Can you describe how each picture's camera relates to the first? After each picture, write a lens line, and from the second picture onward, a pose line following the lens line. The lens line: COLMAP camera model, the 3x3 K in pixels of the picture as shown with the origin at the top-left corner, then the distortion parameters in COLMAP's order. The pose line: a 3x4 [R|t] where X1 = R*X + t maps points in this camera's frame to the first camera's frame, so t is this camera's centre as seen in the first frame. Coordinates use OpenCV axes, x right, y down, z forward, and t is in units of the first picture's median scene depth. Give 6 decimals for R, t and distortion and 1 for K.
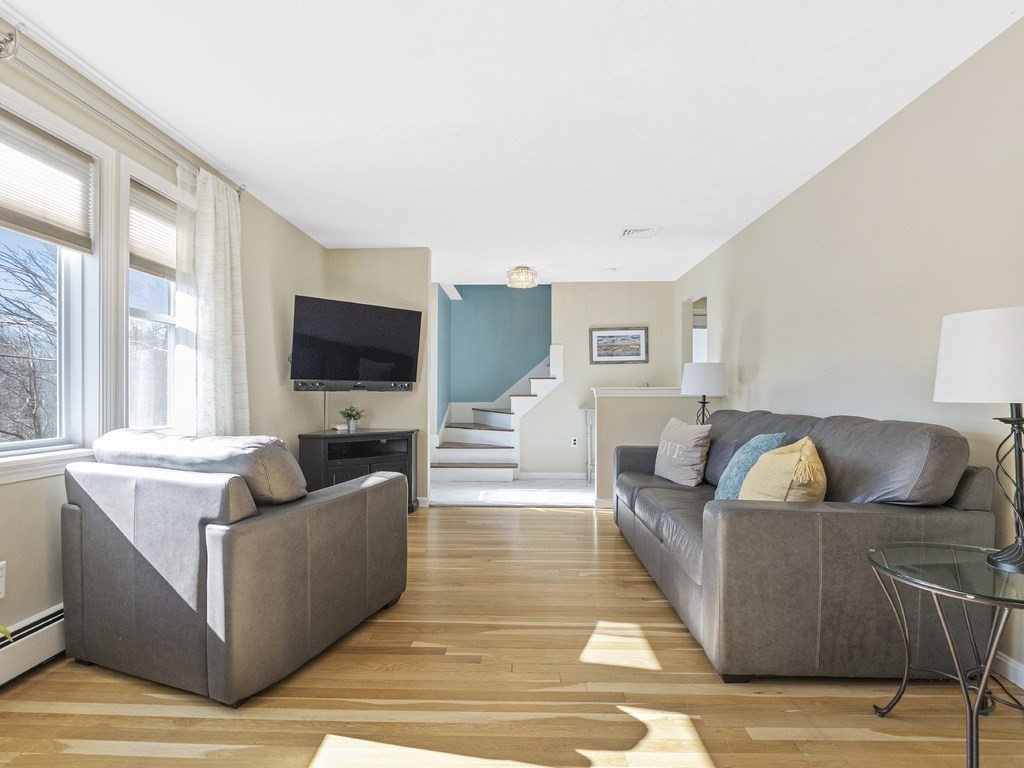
lens RADIAL K [[513.0, 0, 510.8], [0, 513.0, 389.6], [0, 0, 1]] dist [-0.000717, -0.001279]
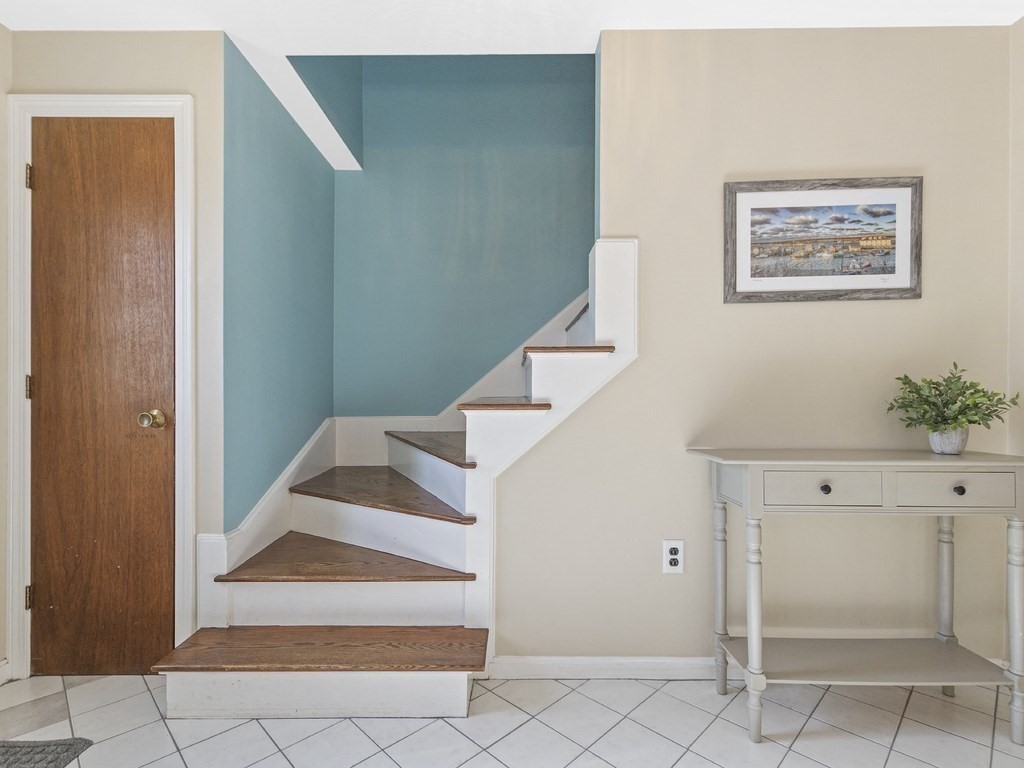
lens RADIAL K [[513.0, 0, 511.9], [0, 513.0, 401.7], [0, 0, 1]] dist [-0.000717, -0.001279]
pose [[0.999774, 0.001066, 0.021243, 0.033179], [-0.001621, 0.999658, 0.026118, 0.002418], [-0.021208, -0.026147, 0.999433, 1.084230]]
